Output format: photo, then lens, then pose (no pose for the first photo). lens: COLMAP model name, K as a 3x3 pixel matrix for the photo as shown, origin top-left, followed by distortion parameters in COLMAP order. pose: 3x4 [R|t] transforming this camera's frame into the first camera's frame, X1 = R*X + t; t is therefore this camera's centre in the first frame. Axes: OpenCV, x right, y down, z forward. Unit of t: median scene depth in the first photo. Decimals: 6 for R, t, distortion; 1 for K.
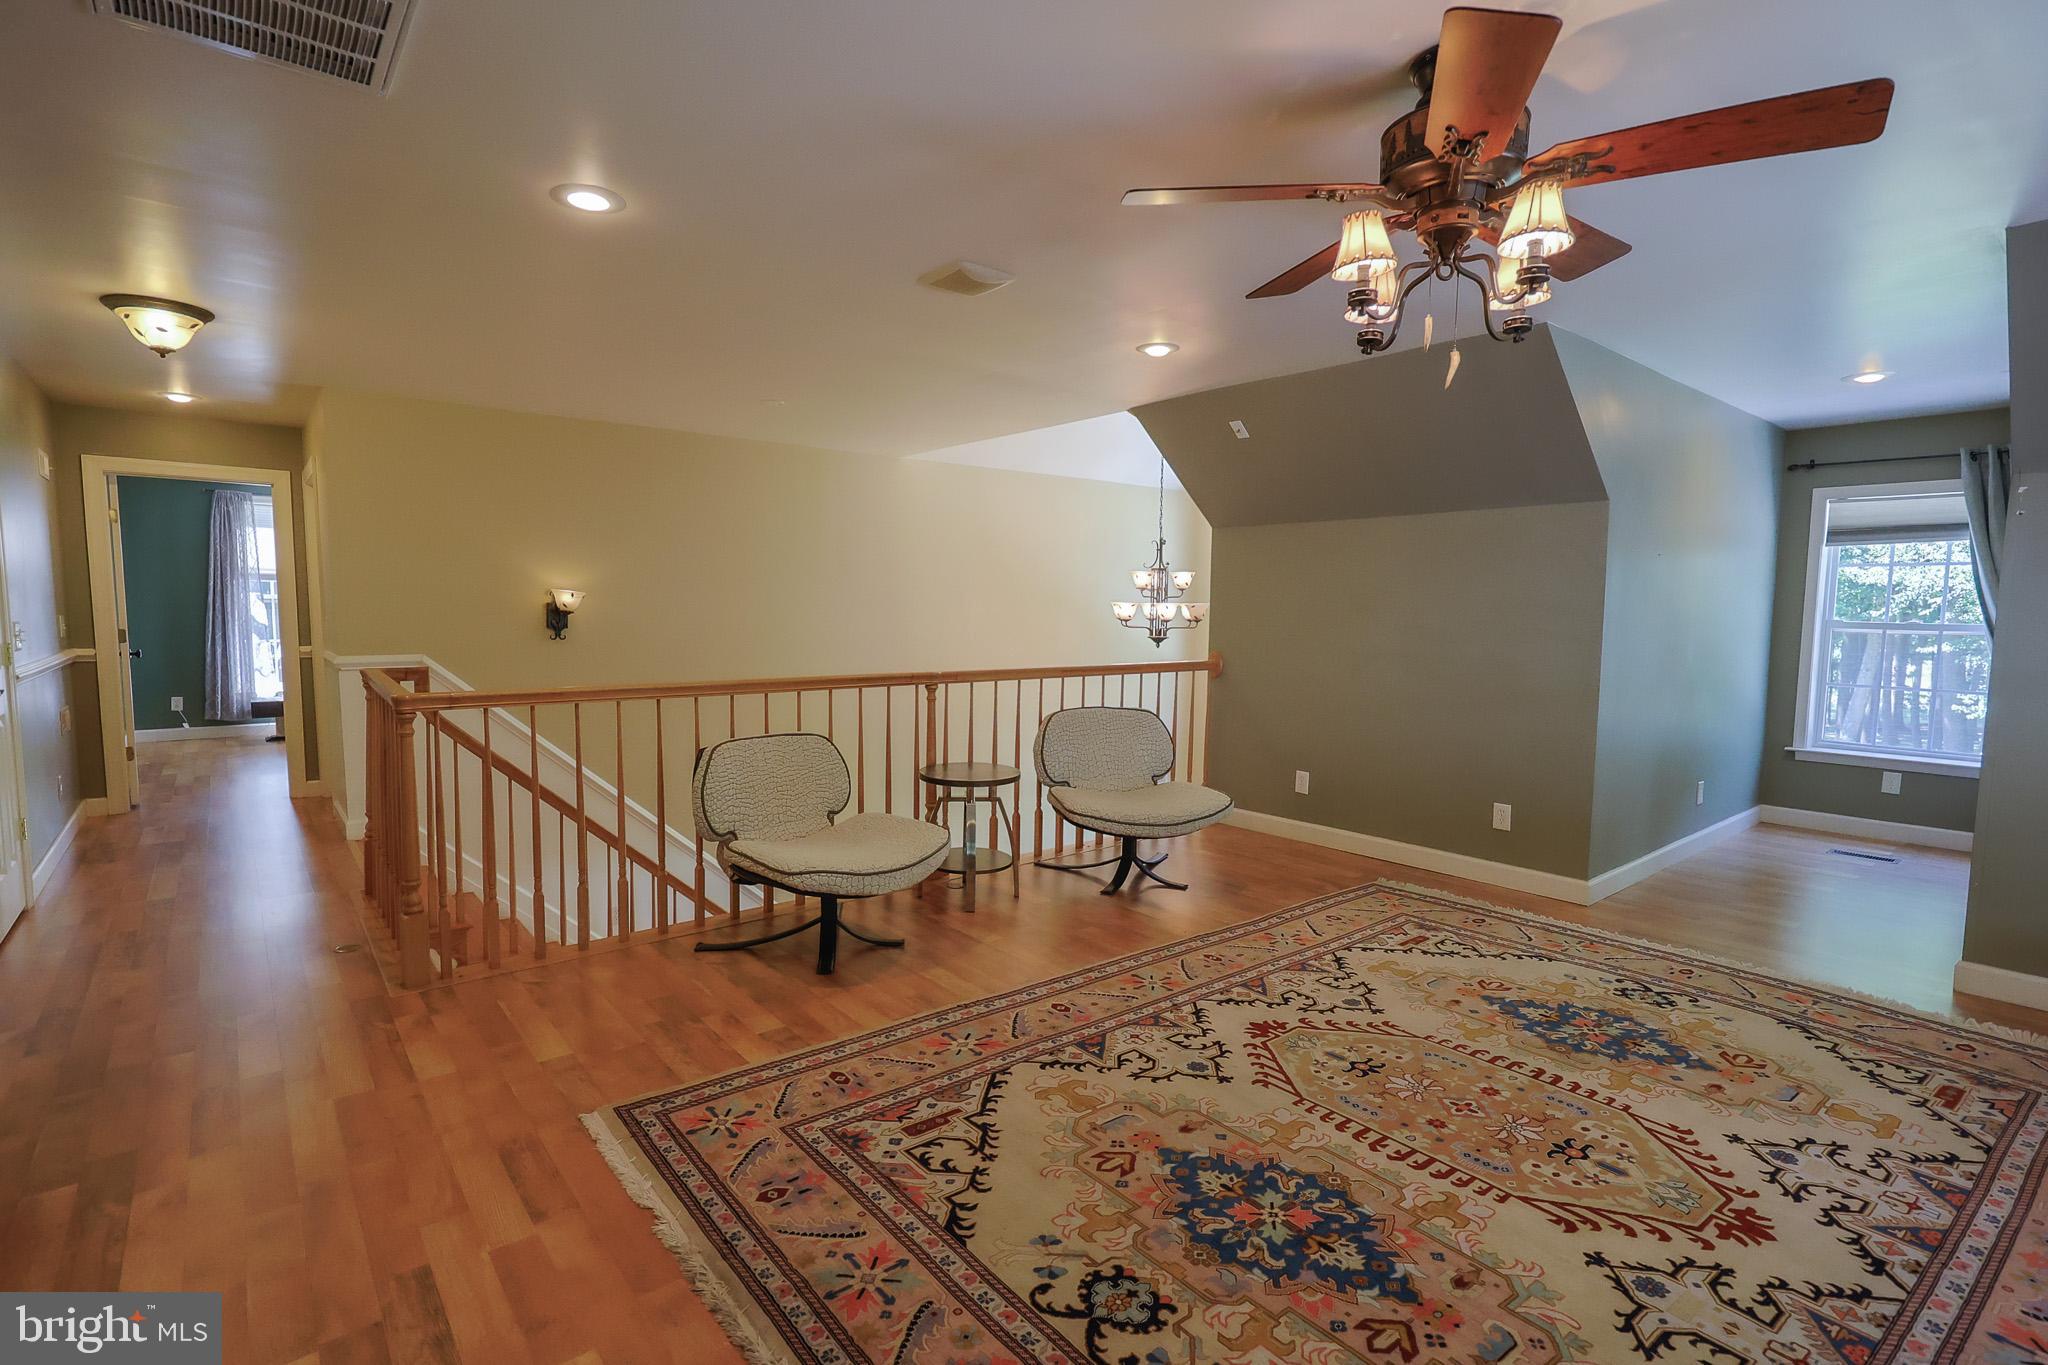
lens RADIAL K [[989.0, 0, 1020.9], [0, 989.0, 680.3], [0, 0, 1]] dist [0.001892, 0.000850]
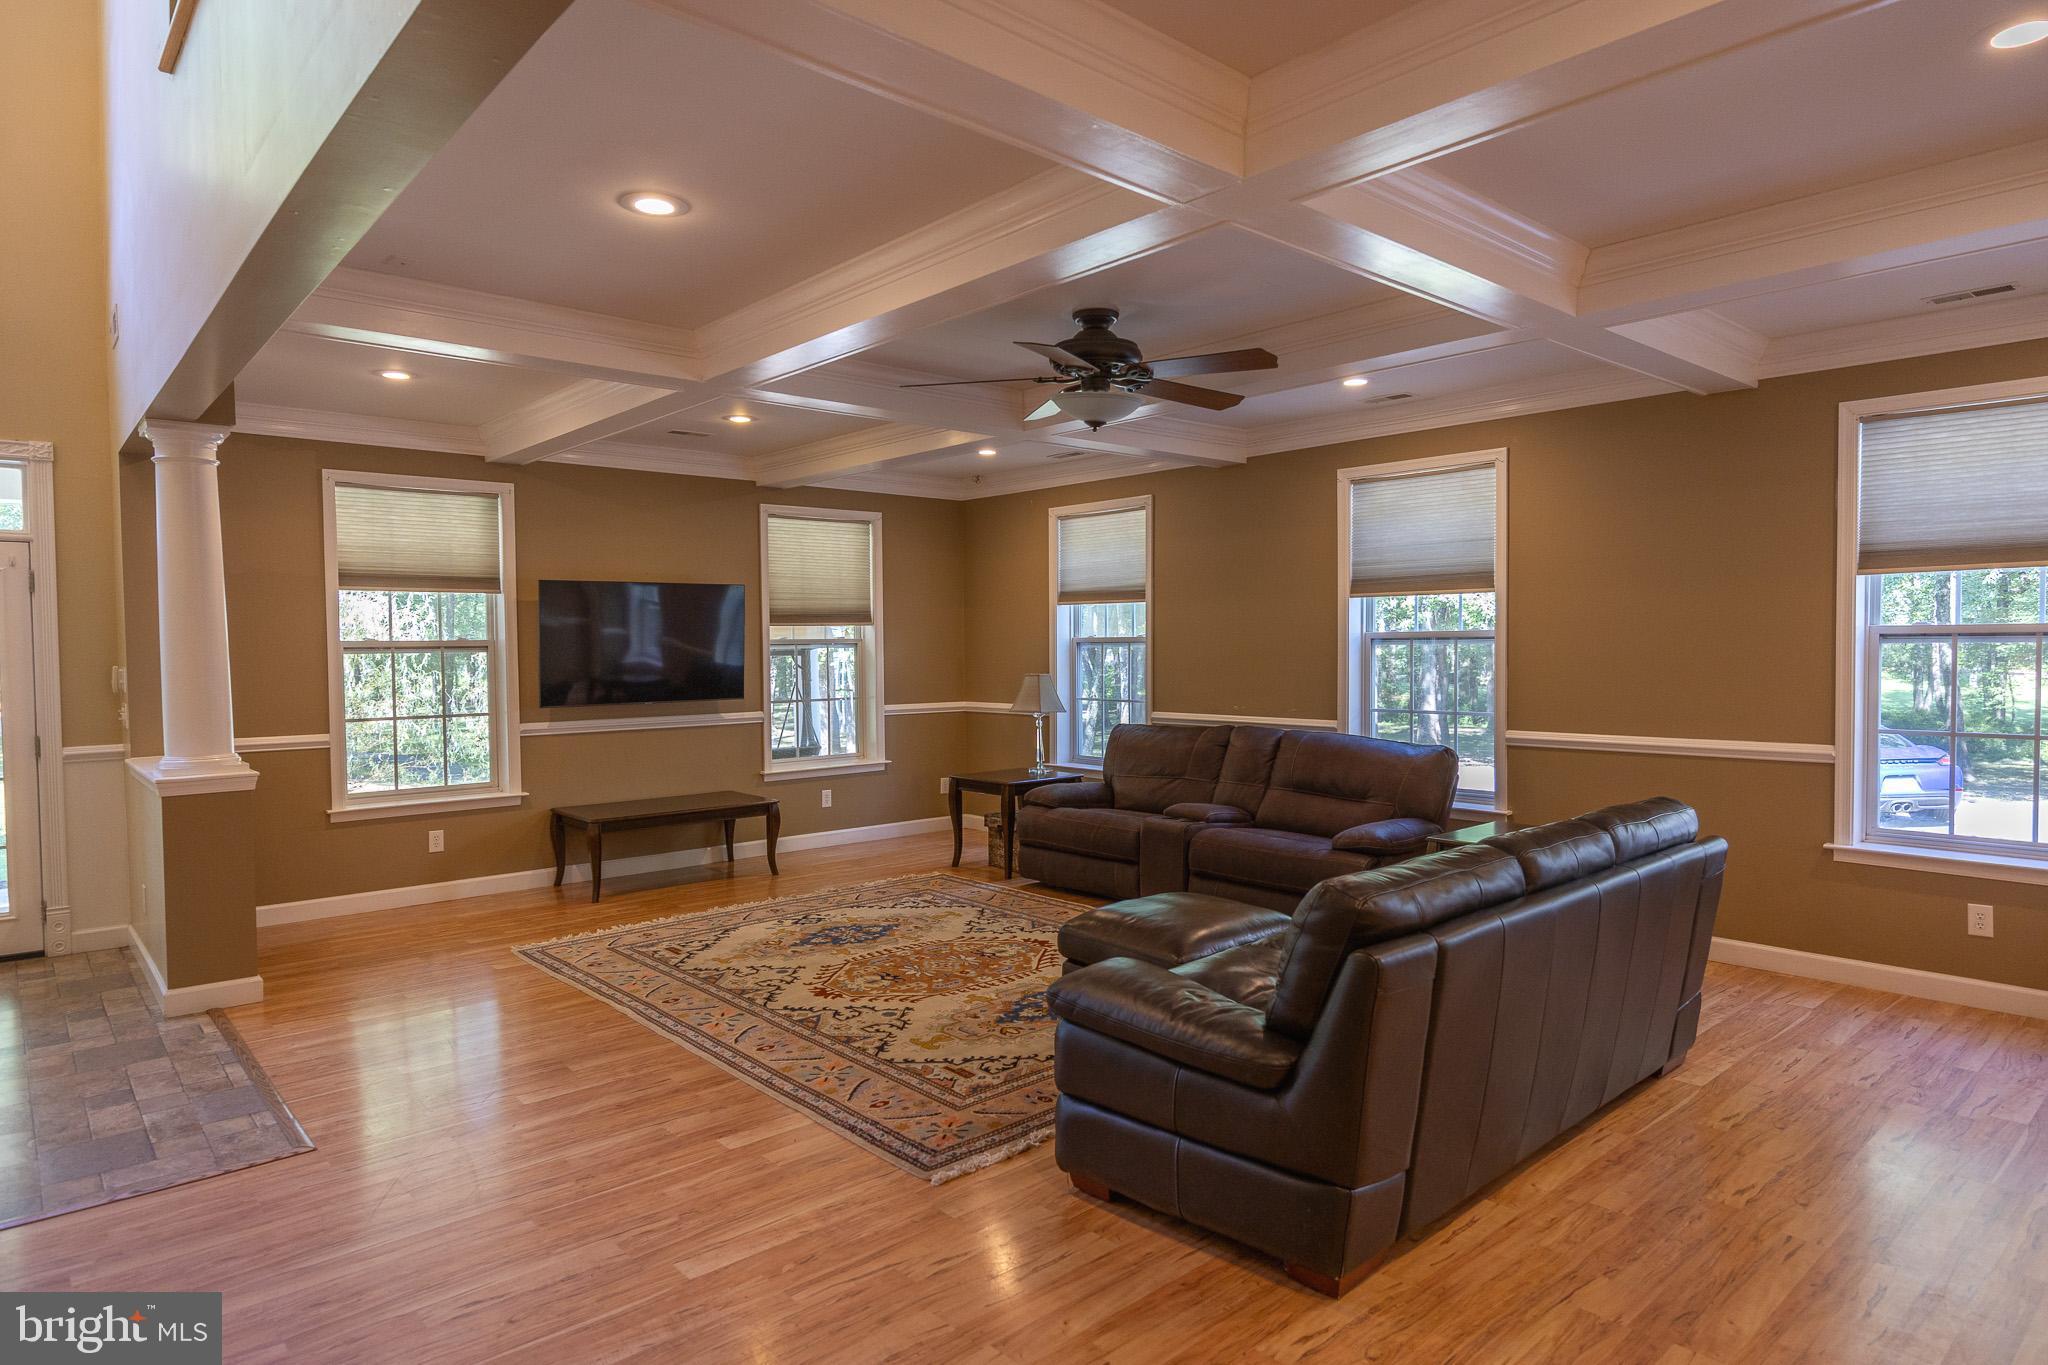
lens RADIAL K [[1180.6, 0, 1027.6], [0, 1180.6, 687.2], [0, 0, 1]] dist [-0.019049, -0.000724]
pose [[0.059145, 0.026047, -0.997909, 2.561151], [-0.074560, 0.996983, 0.021604, -0.100540], [0.995461, 0.073126, 0.060909, 1.029940]]
